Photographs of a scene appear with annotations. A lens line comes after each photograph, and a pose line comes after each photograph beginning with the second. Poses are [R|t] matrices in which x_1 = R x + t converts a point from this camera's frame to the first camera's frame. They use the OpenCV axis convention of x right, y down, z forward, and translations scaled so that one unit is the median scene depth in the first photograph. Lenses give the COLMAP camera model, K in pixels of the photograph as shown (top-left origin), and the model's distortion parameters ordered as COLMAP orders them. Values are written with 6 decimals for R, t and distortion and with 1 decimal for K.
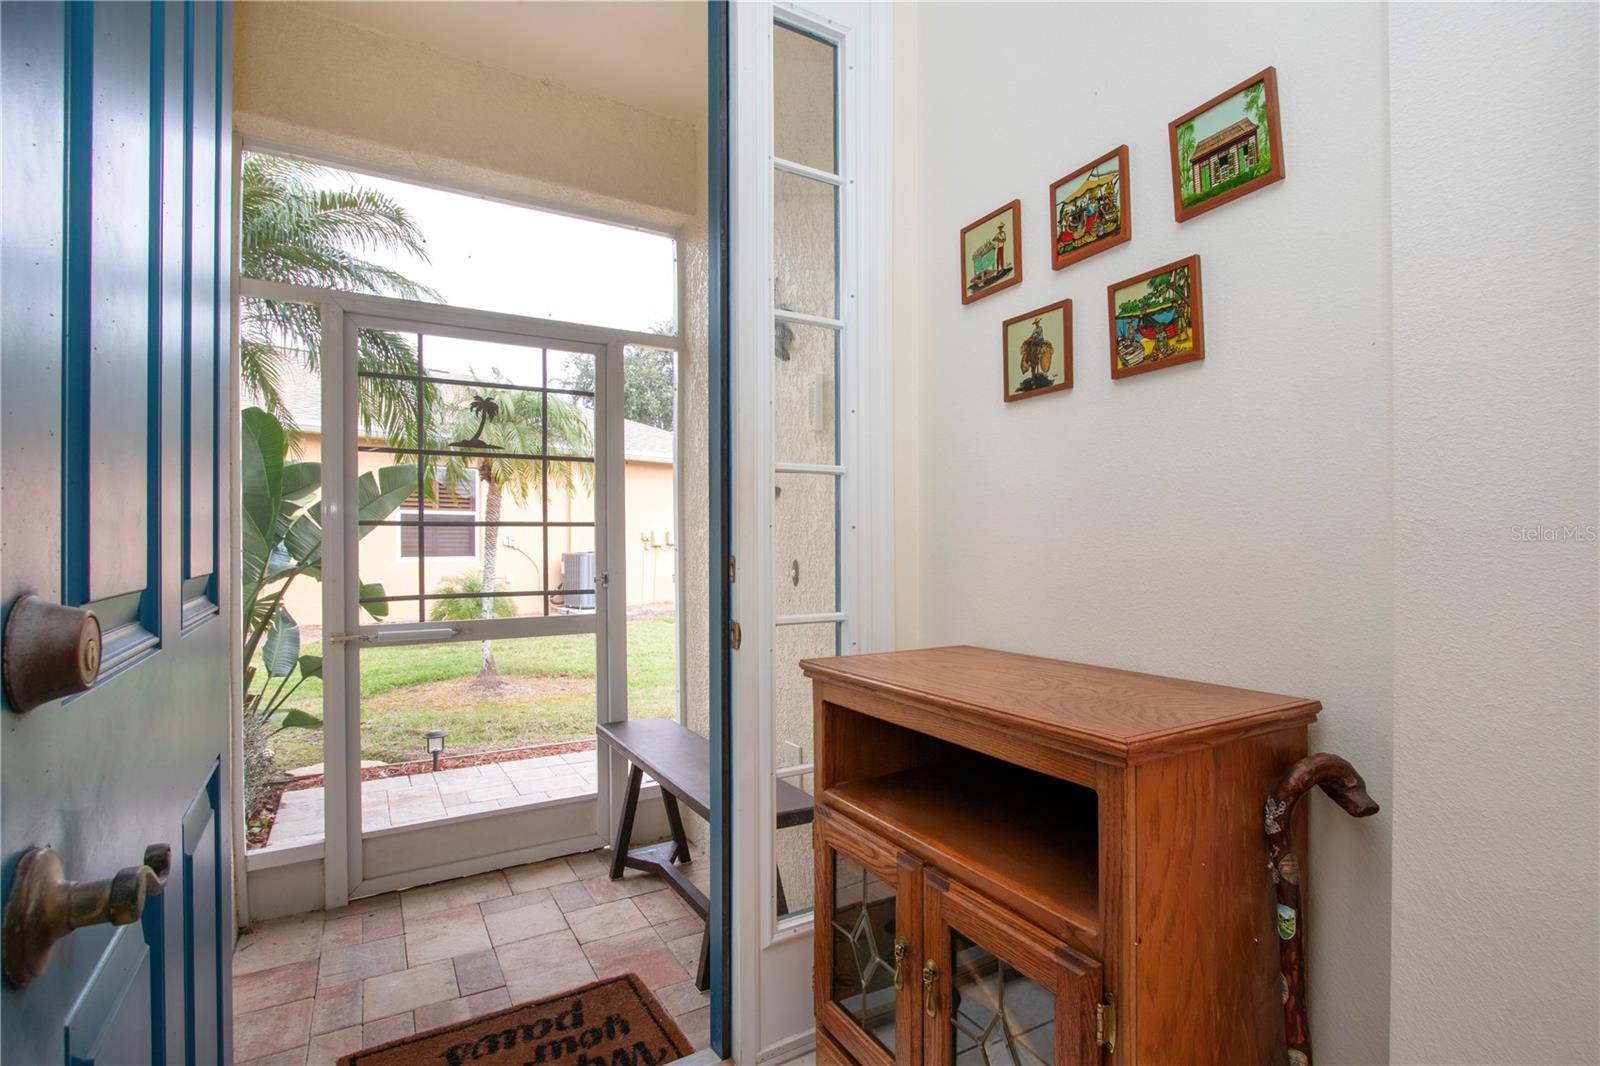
lens RADIAL K [[724.7, 0, 832.4], [0, 724.7, 570.1], [0, 0, 1]] dist [-0.009666, -0.000075]
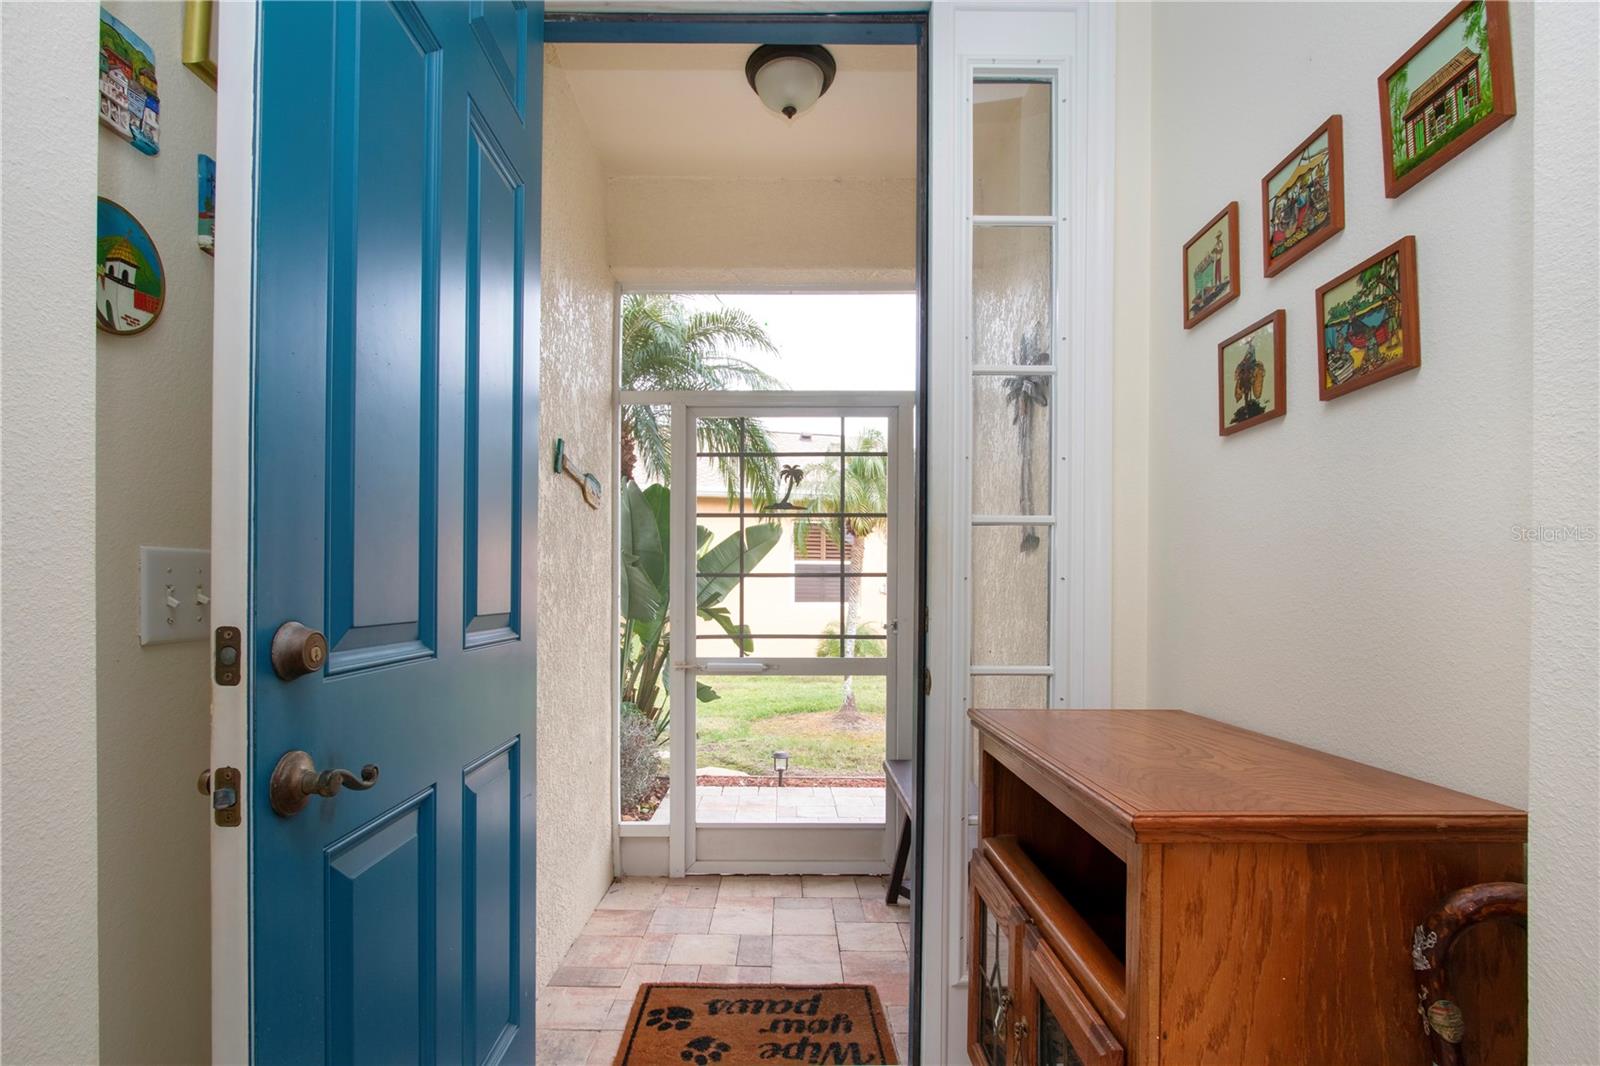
lens RADIAL K [[754.4, 0, 853.1], [0, 754.4, 627.0], [0, 0, 1]] dist [-0.013492, 0.002249]
pose [[0.872110, 0.029253, -0.488435, 0.245702], [-0.024035, 0.999567, 0.016951, -0.004810], [0.488719, -0.003043, 0.872436, -0.009013]]
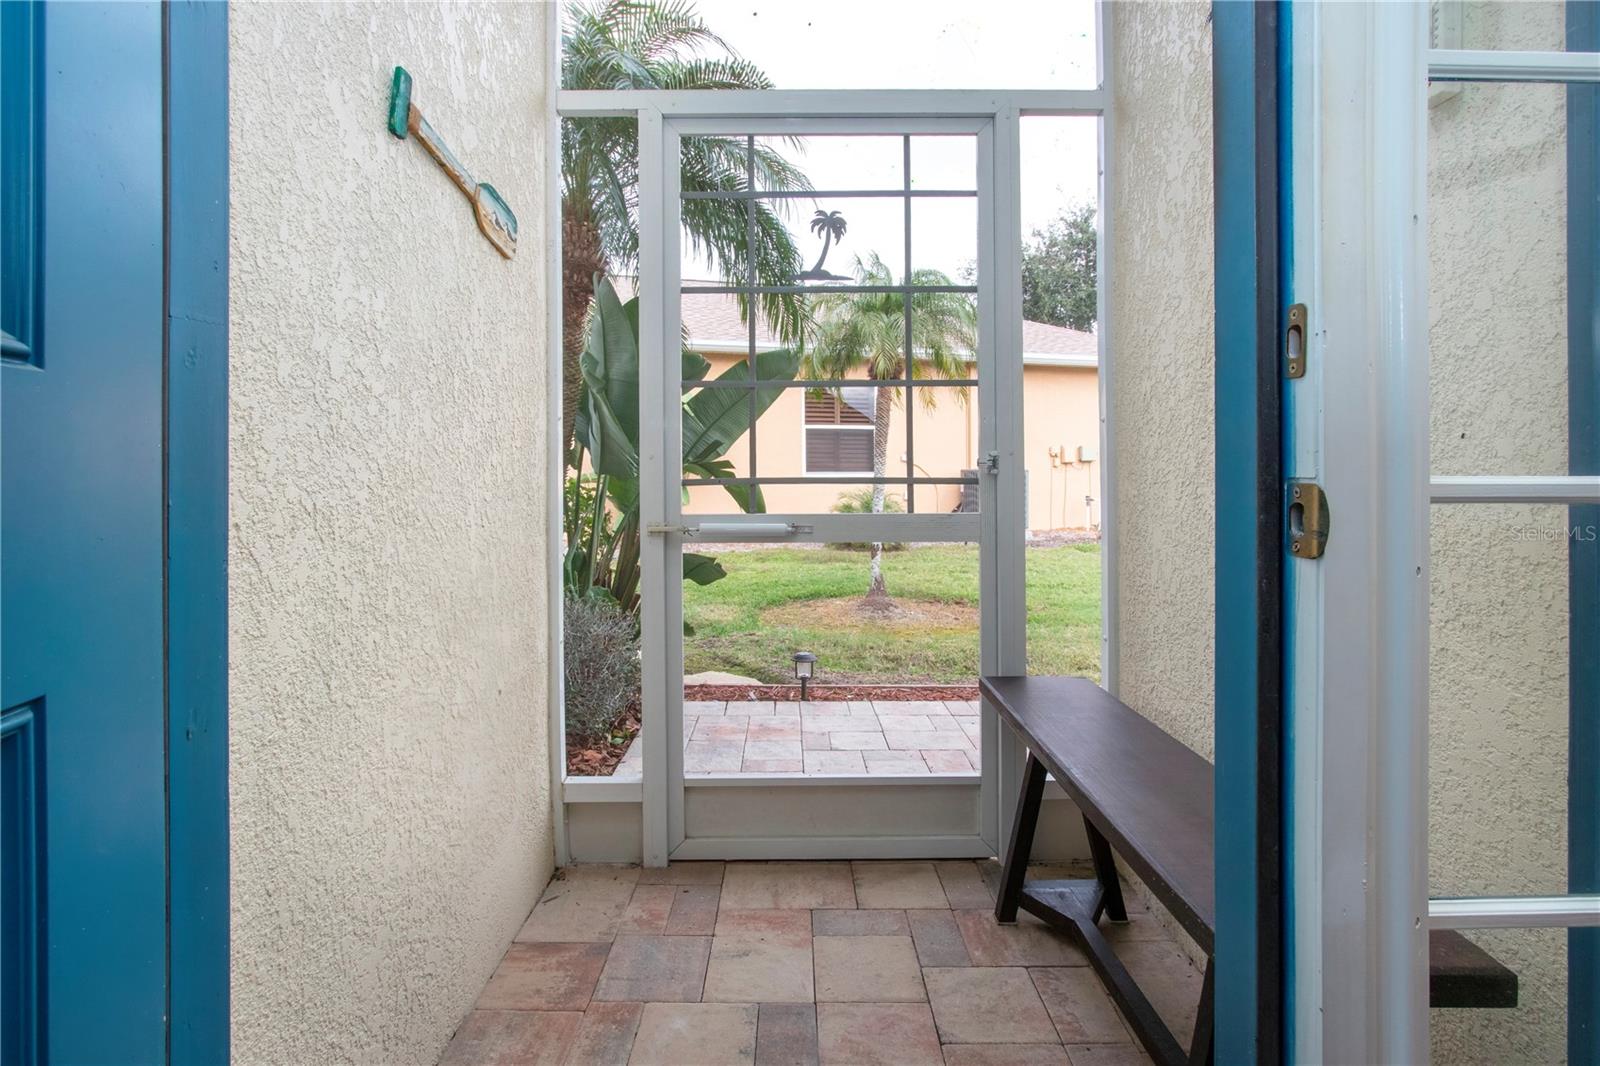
lens RADIAL K [[741.3, 0, 798.3], [0, 741.3, 483.5], [0, 0, 1]] dist [-0.013661, 0.000114]
pose [[0.833658, -0.003875, -0.552267, -0.114110], [-0.008733, 0.999758, -0.020198, 0.065021], [0.552212, 0.021661, 0.833423, 0.441992]]
